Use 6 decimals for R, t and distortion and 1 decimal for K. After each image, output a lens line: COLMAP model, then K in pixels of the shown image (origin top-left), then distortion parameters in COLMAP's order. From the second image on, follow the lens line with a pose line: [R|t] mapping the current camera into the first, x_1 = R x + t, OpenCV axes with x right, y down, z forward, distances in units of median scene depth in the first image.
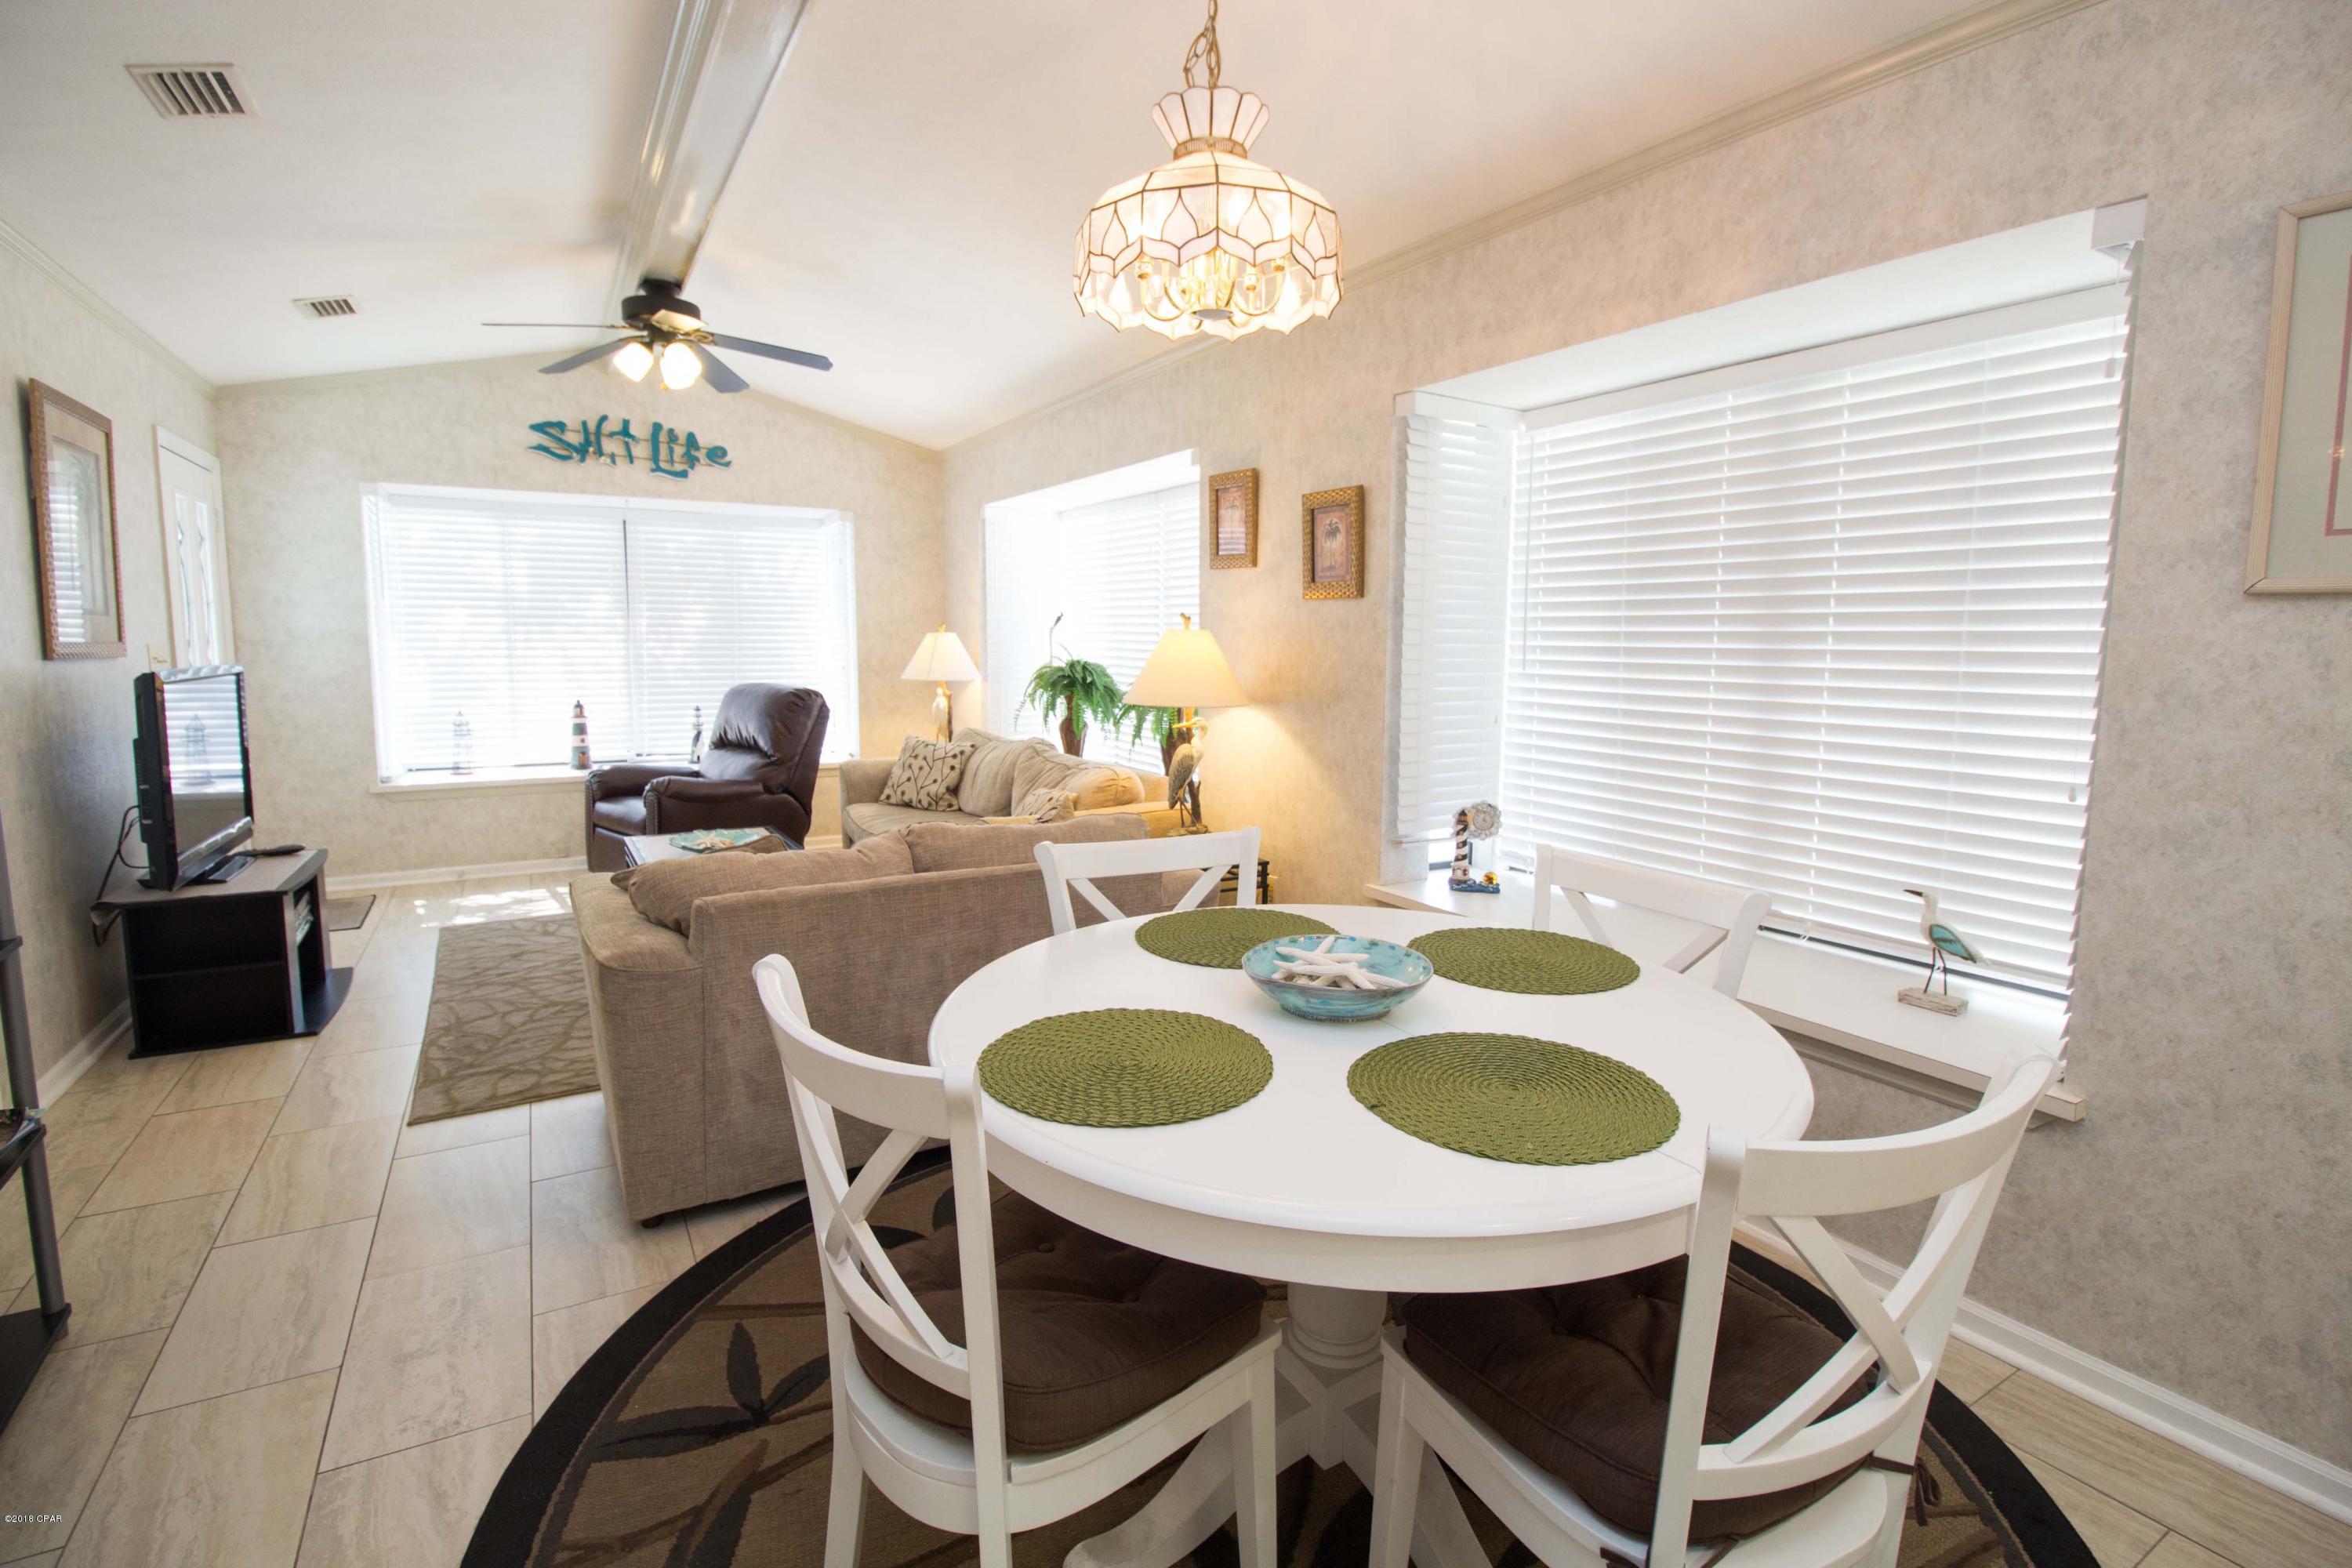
lens RADIAL K [[1095.2, 0, 1178.1], [0, 1095.2, 758.7], [0, 0, 1]] dist [0.001168, -0.013182]
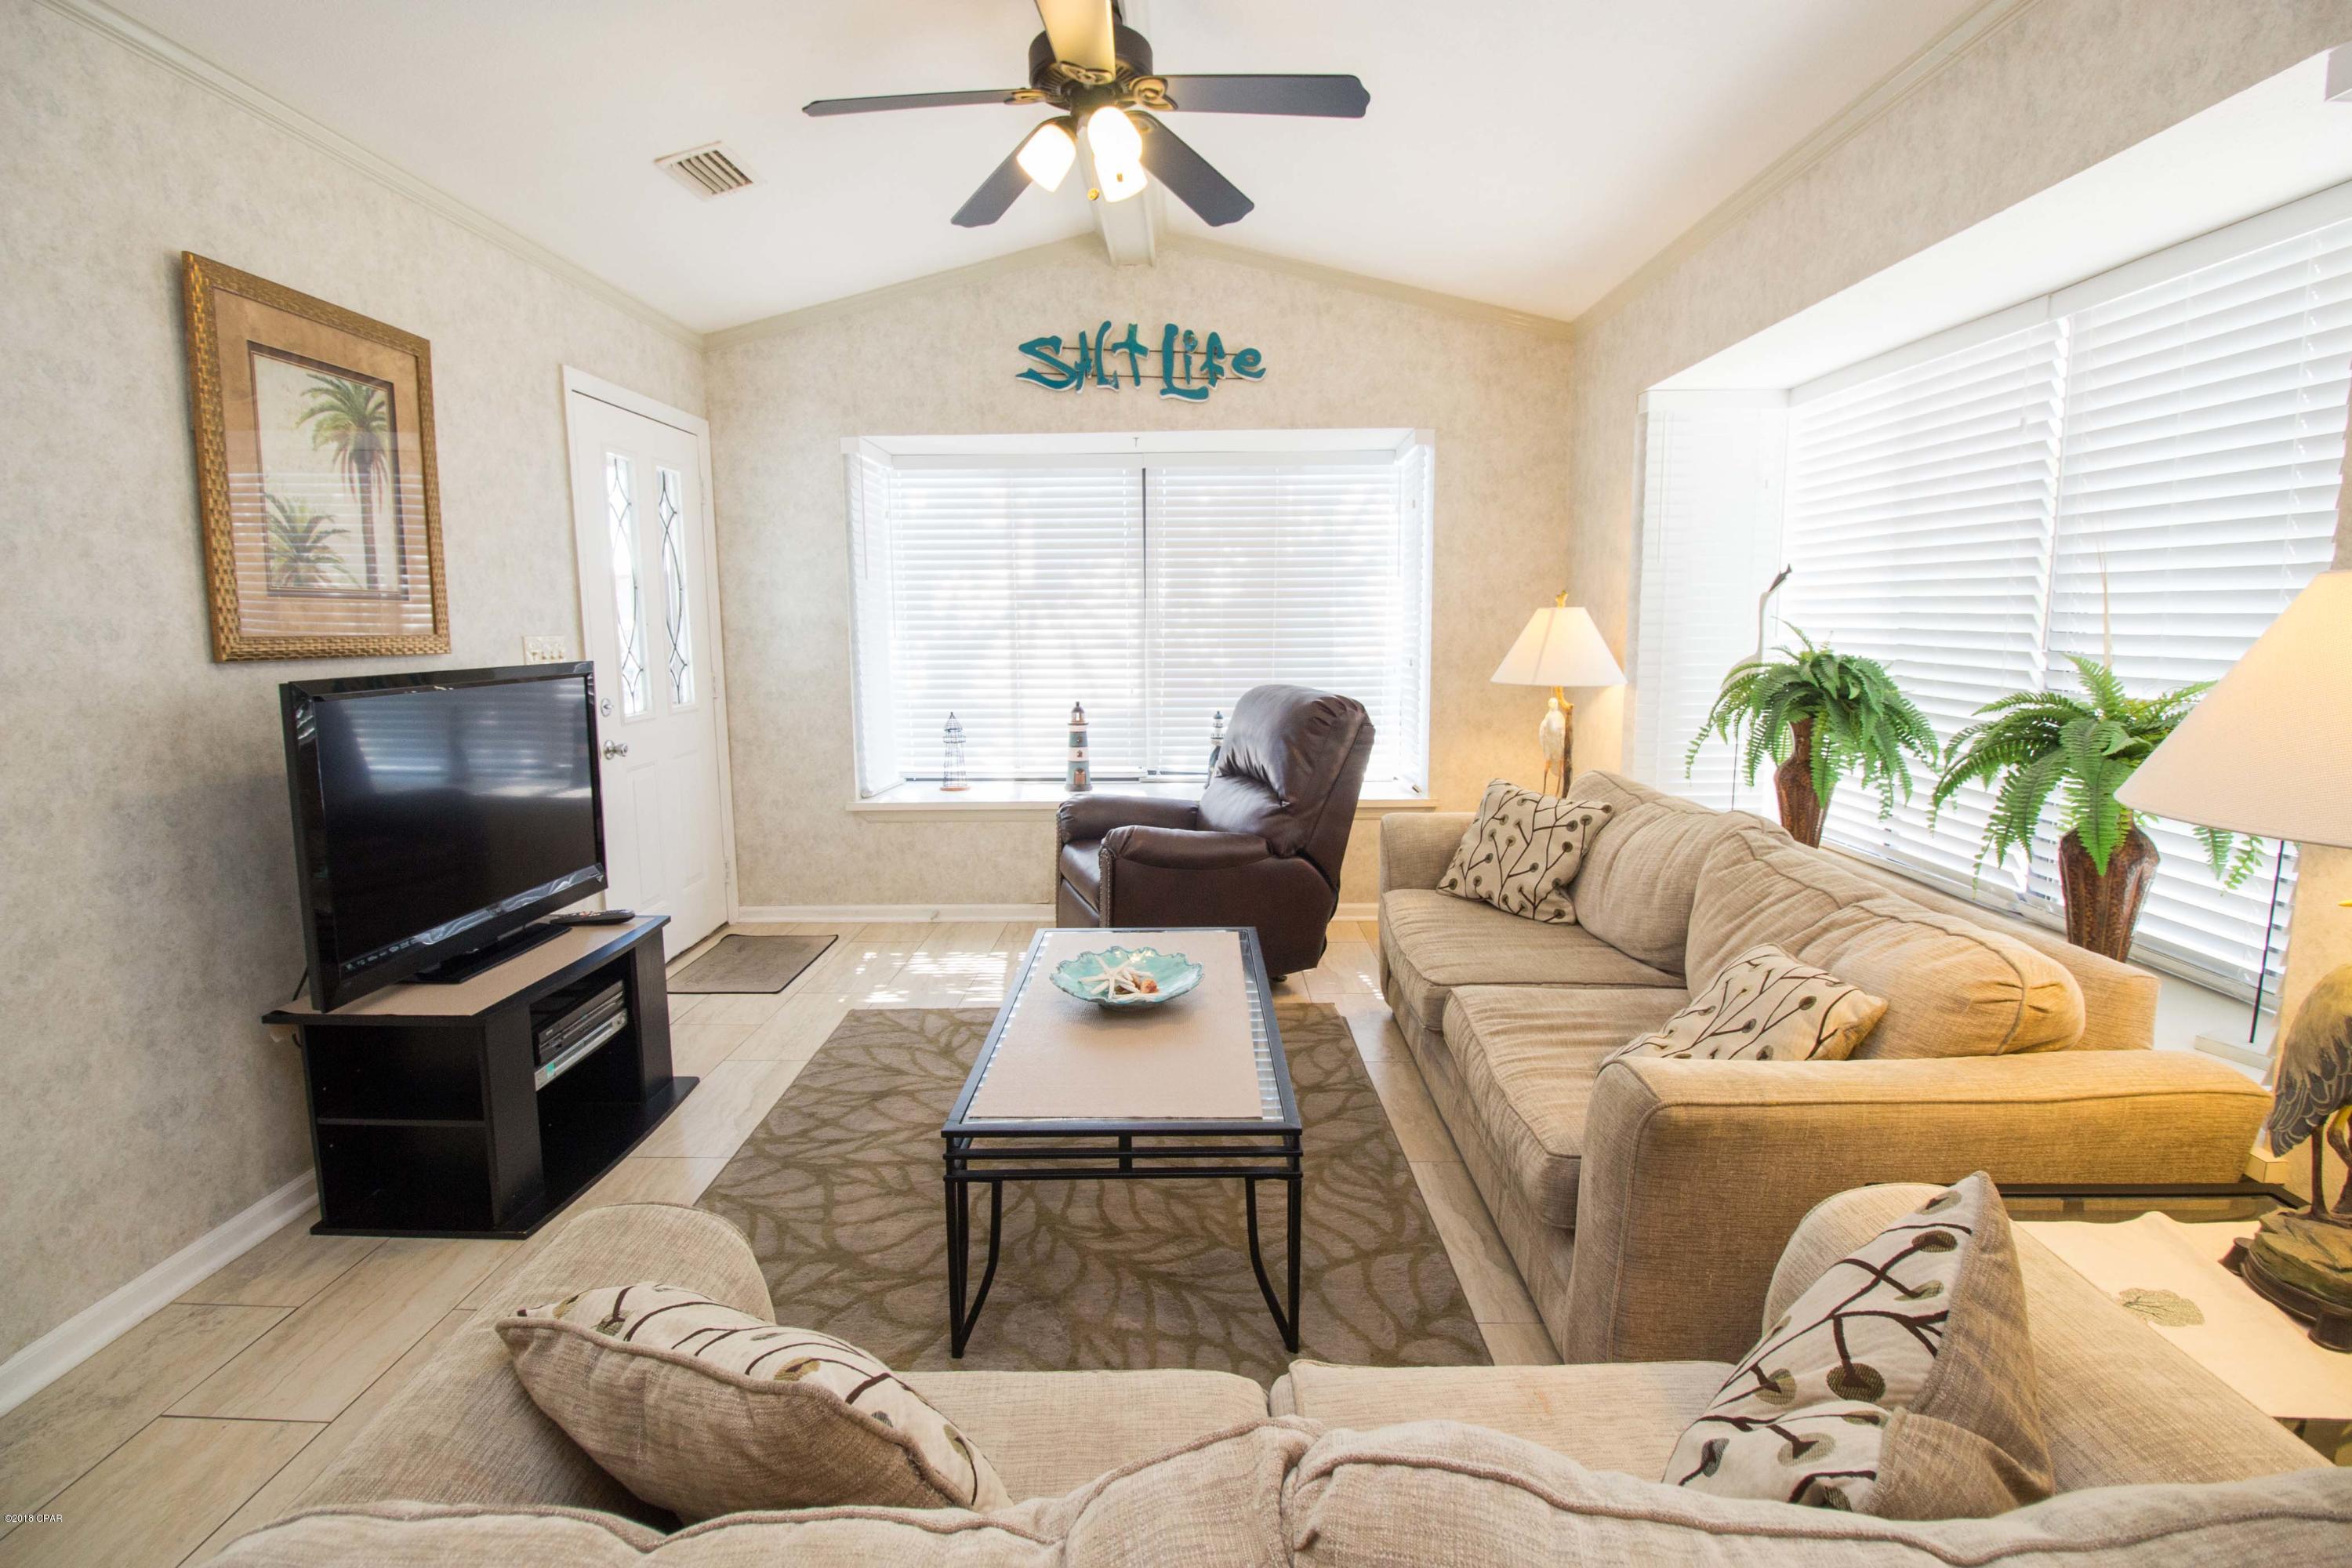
lens RADIAL K [[1095.2, 0, 1176.5], [0, 1095.2, 758.7], [0, 0, 1]] dist [0.001168, -0.013182]
pose [[0.851462, 0.052335, -0.521798, -0.087502], [-0.043672, 0.998628, 0.028897, -0.045047], [0.522595, -0.001816, 0.852579, 0.424758]]
